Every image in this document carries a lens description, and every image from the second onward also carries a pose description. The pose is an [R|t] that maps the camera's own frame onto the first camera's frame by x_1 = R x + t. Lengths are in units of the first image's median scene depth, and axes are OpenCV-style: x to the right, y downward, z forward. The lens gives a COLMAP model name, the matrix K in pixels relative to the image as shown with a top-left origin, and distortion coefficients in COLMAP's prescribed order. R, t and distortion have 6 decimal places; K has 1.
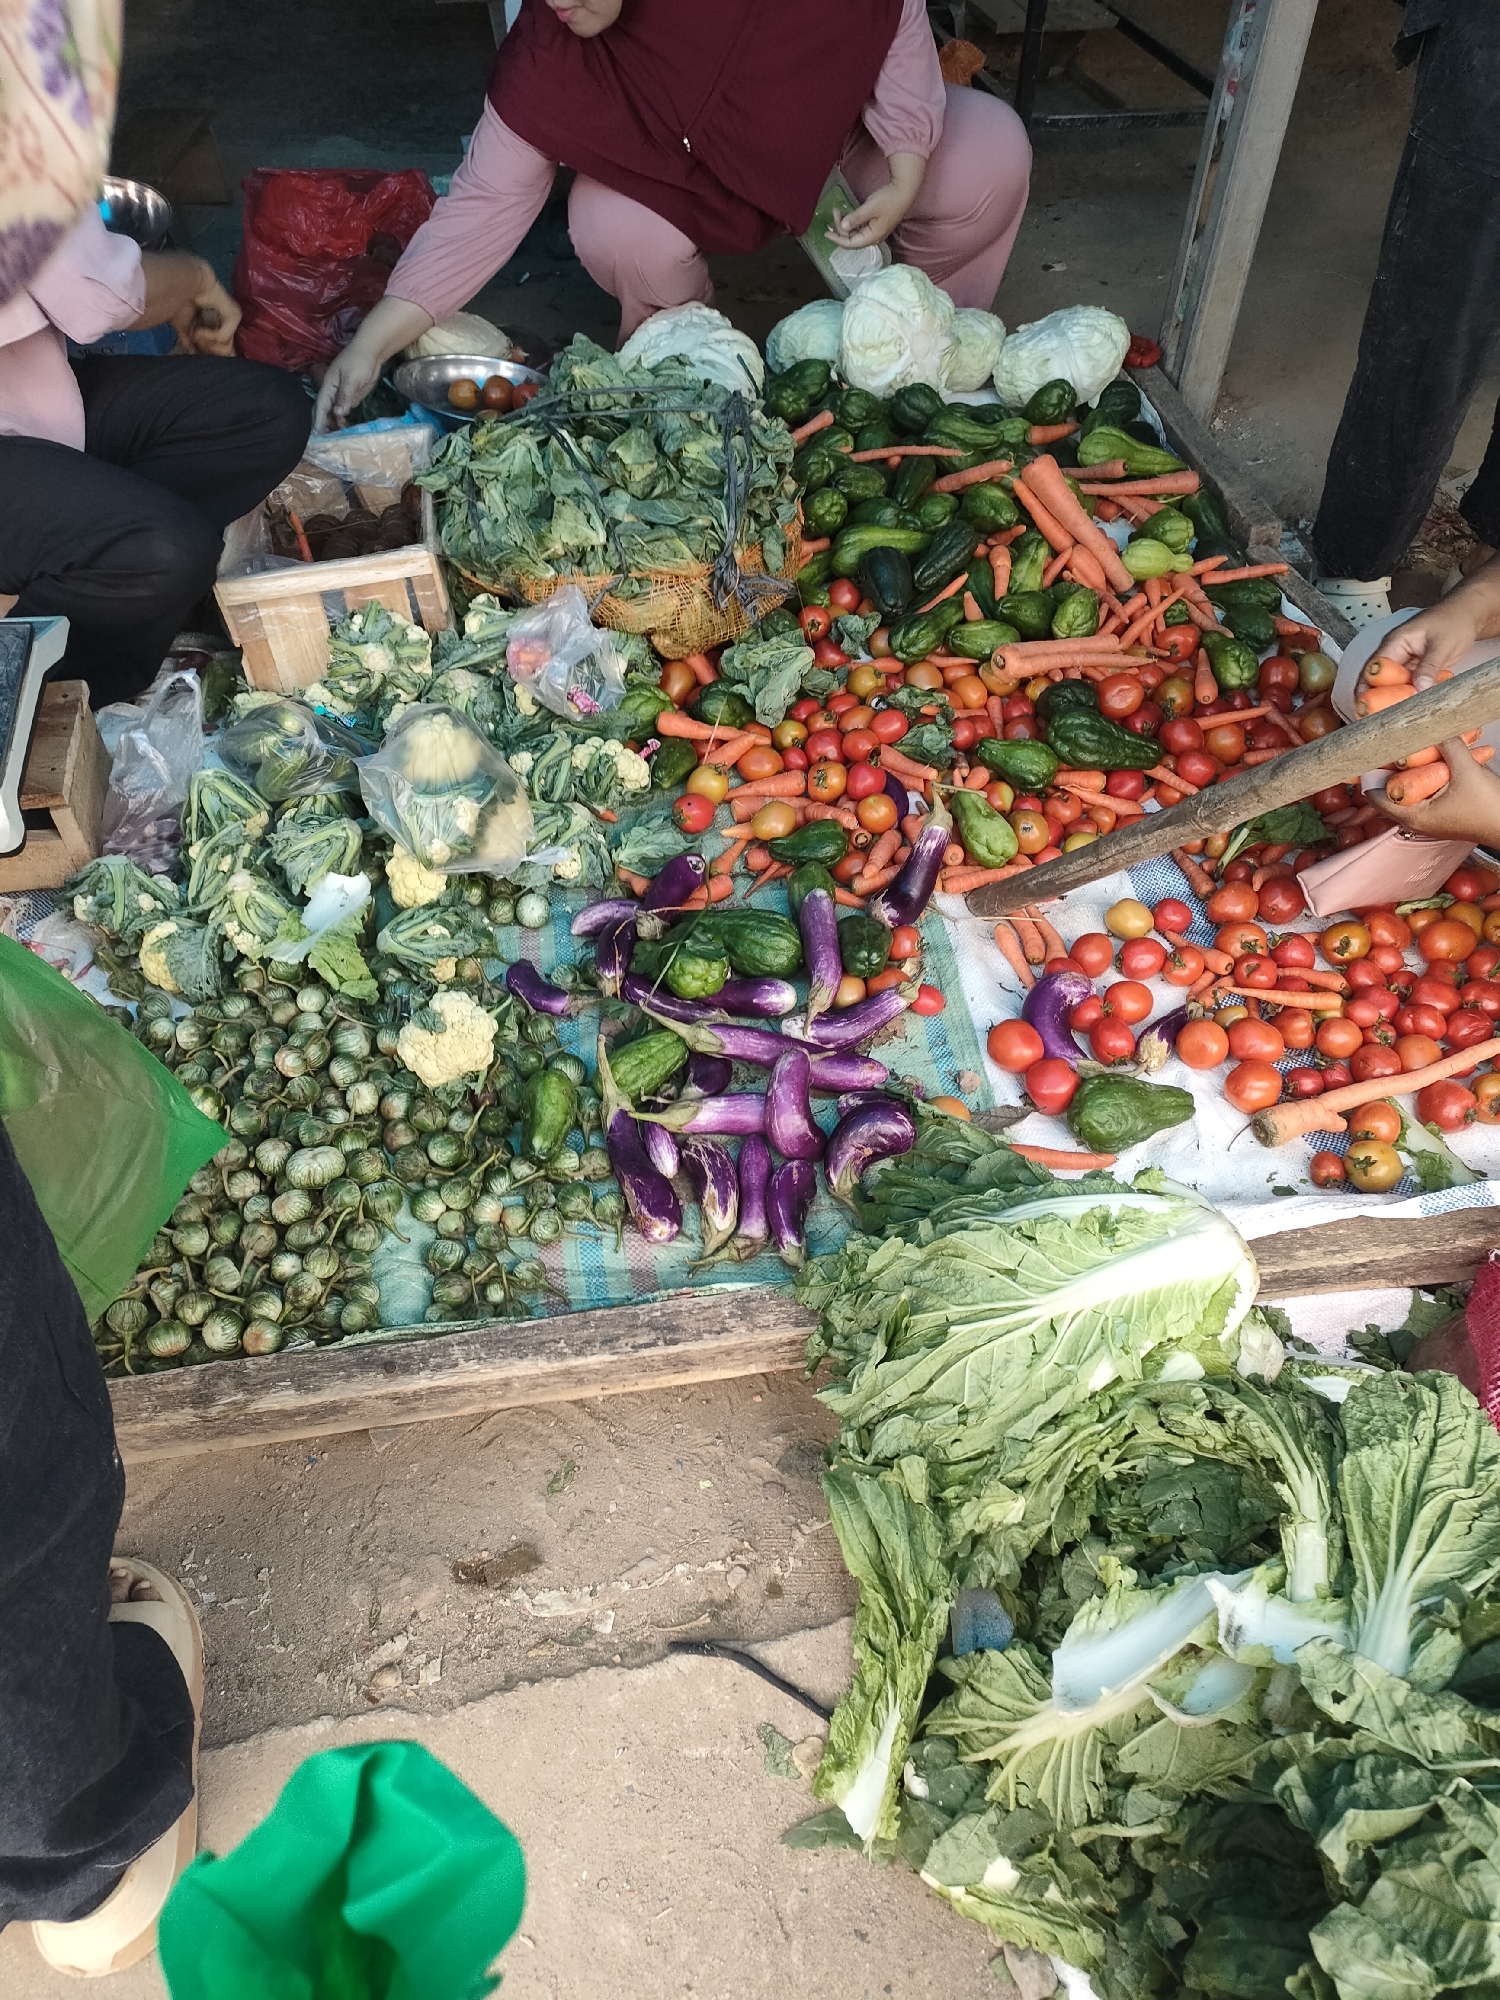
lens RADIAL K [[1532.9, 0, 798.7], [0, 1532.9, 1023.2], [0, 0, 1]] dist [0.092131, -0.110796]
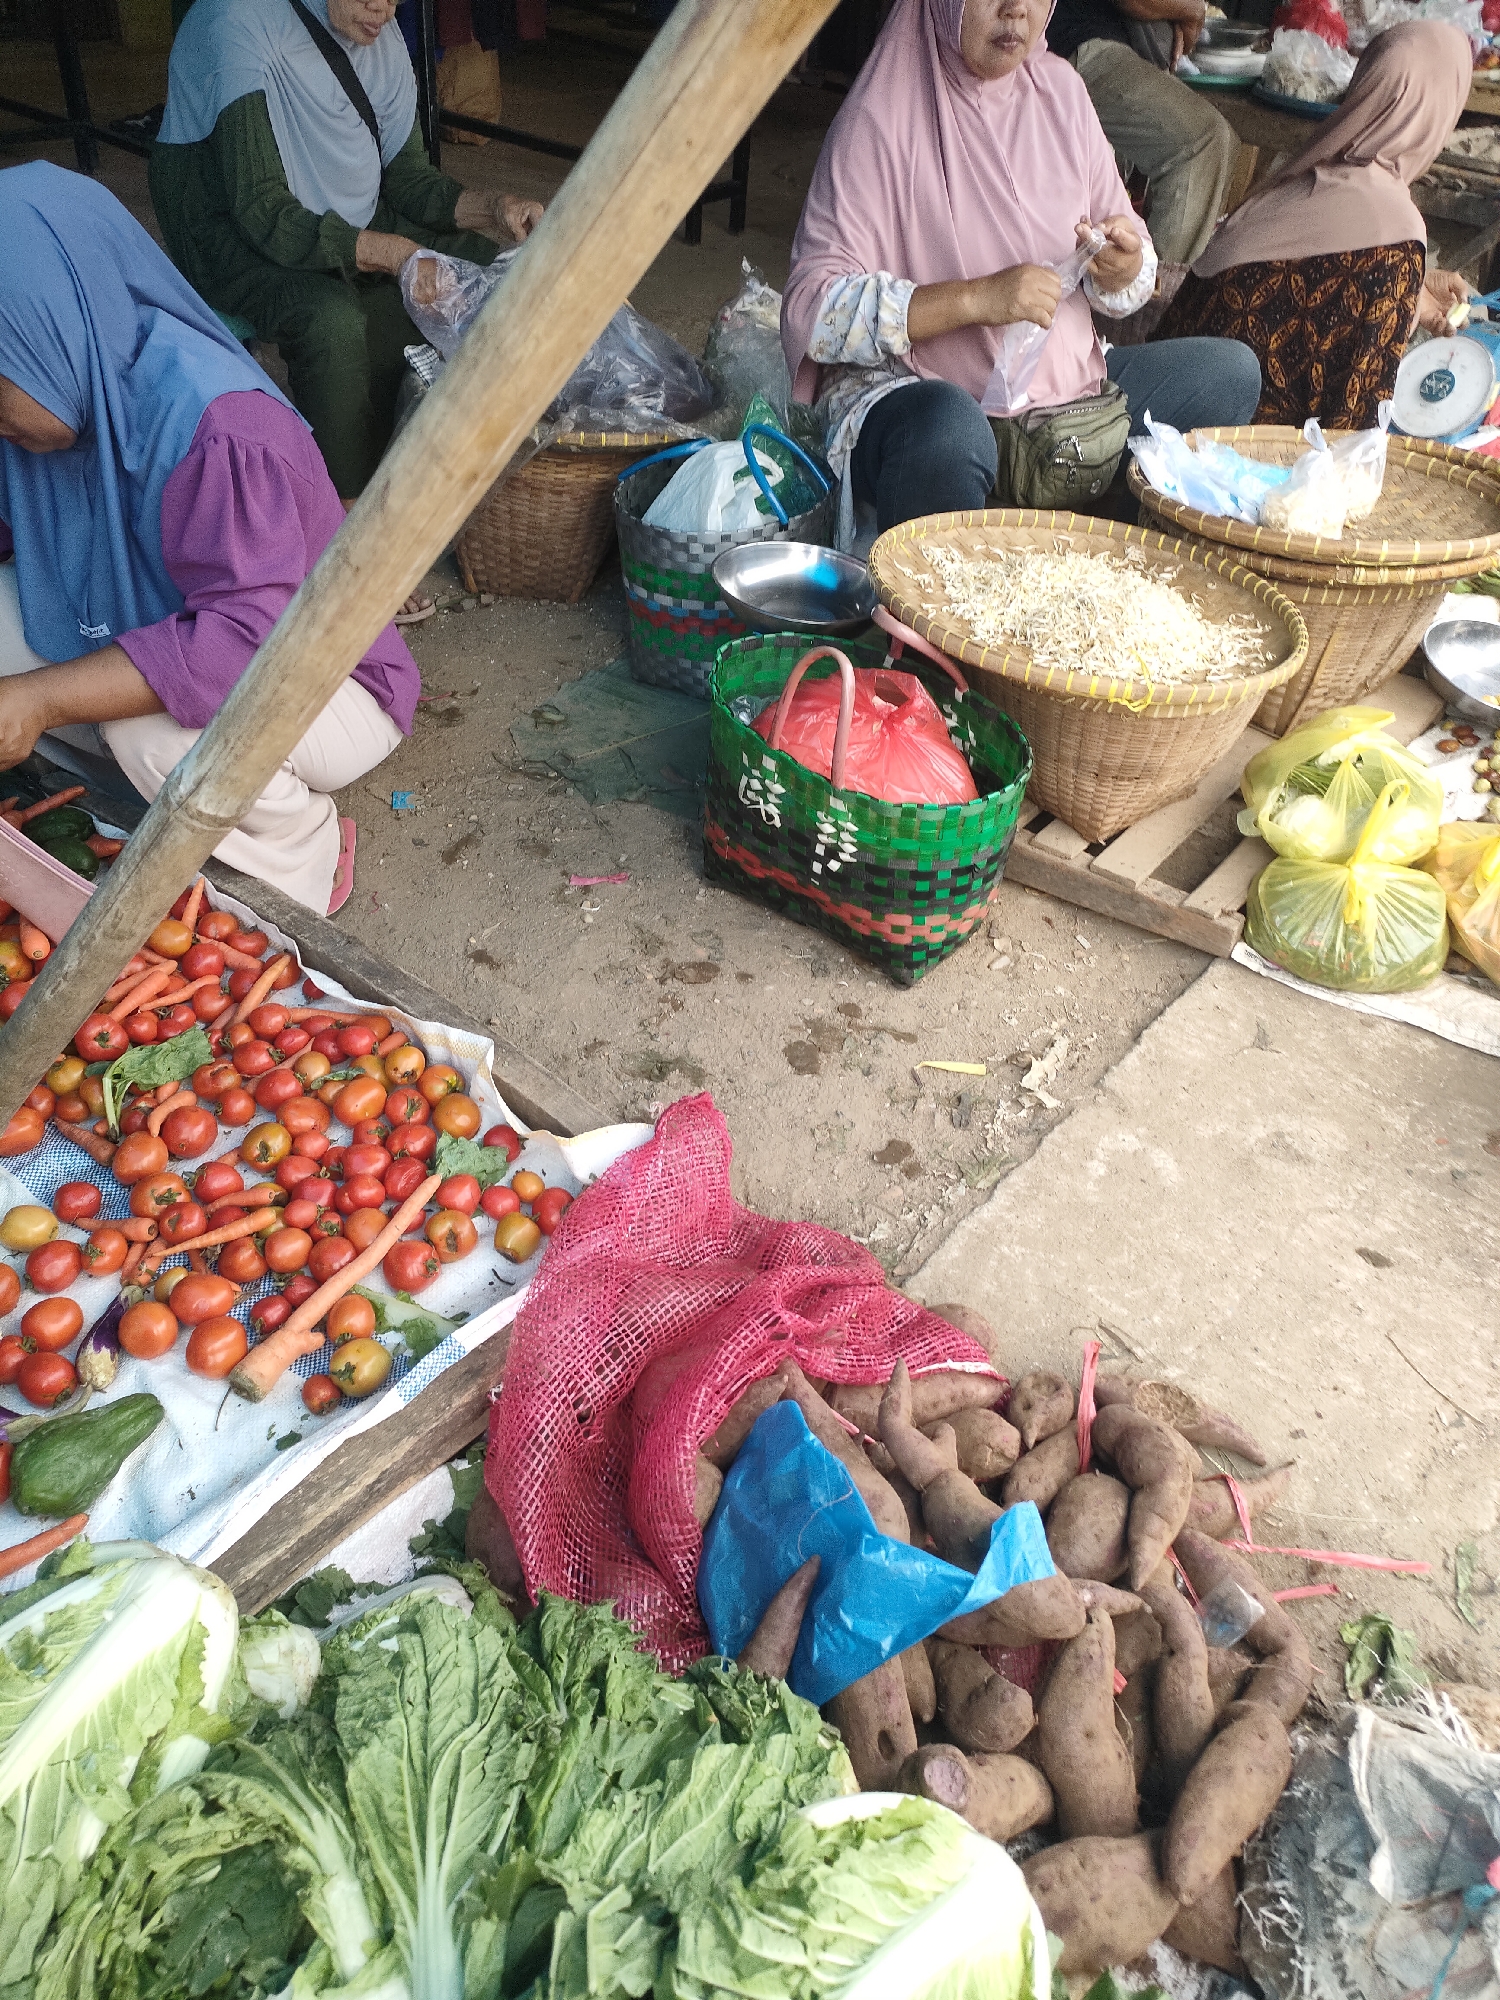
lens RADIAL K [[1532.9, 0, 798.7], [0, 1532.9, 1023.2], [0, 0, 1]] dist [0.092131, -0.110796]
pose [[0.743006, -0.398581, 0.537658, 0.137526], [0.450296, 0.892027, 0.039006, -0.010946], [-0.495152, 0.213124, 0.842261, 0.022831]]
